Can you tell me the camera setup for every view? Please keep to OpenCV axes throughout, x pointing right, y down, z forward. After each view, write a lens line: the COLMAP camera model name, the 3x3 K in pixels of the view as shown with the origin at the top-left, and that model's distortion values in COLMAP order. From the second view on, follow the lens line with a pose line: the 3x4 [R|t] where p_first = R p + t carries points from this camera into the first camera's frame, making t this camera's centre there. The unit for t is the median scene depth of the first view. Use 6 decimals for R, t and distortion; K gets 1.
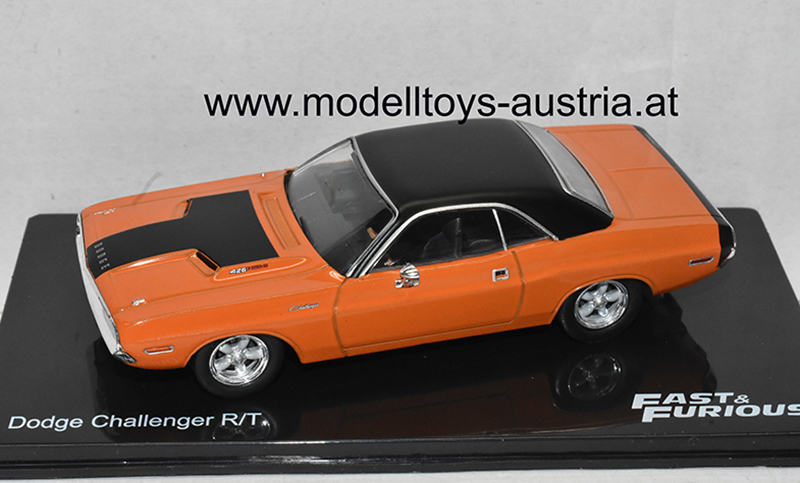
lens RADIAL K [[1790.0, 0, 399.5], [0, 1790.0, 244.0], [0, 0, 1]] dist [0.078681, 0.000000]
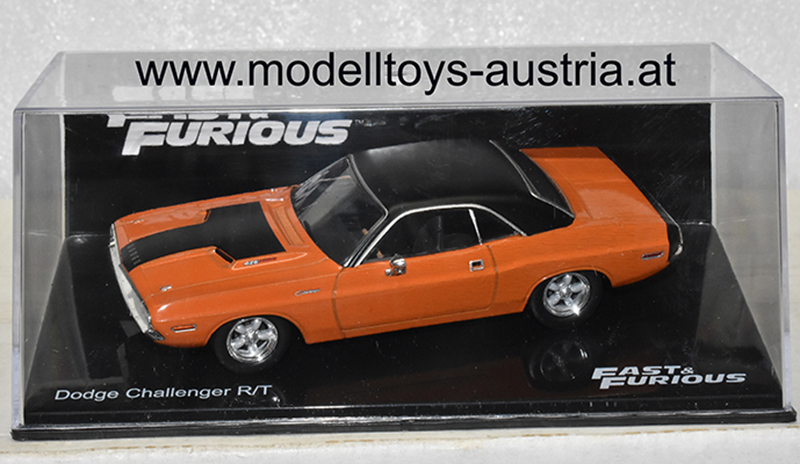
lens RADIAL K [[1918.5, 0, 407.6], [0, 1918.5, 229.1], [0, 0, 1]] dist [0.106341, 0.000000]
pose [[0.999850, -0.013890, -0.010378, 0.024917], [0.013059, 0.997009, -0.076175, 0.088075], [0.011405, 0.076028, 0.997040, -0.244481]]
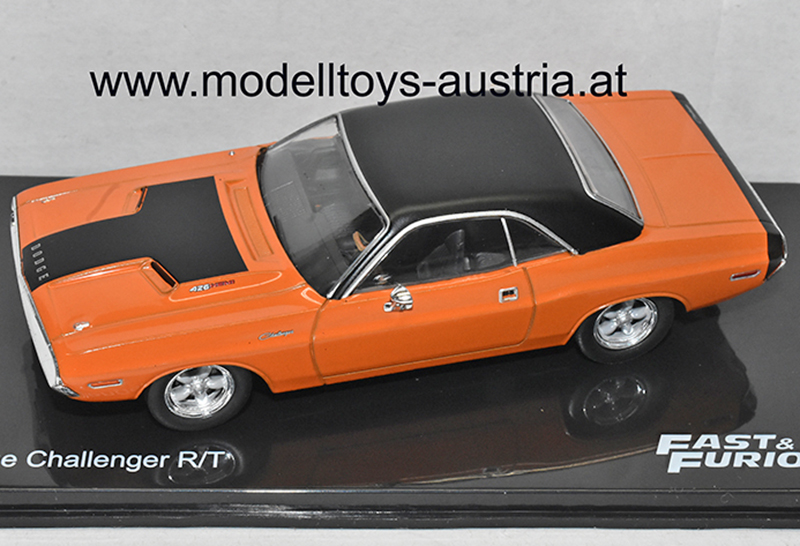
lens RADIAL K [[2034.5, 0, 391.8], [0, 2034.5, 273.1], [0, 0, 1]] dist [0.076167, 0.000000]
pose [[0.999729, 0.023268, -0.001035, 0.001869], [-0.022966, 0.992203, 0.122501, -0.110531], [0.003878, -0.122444, 0.992468, 0.042017]]
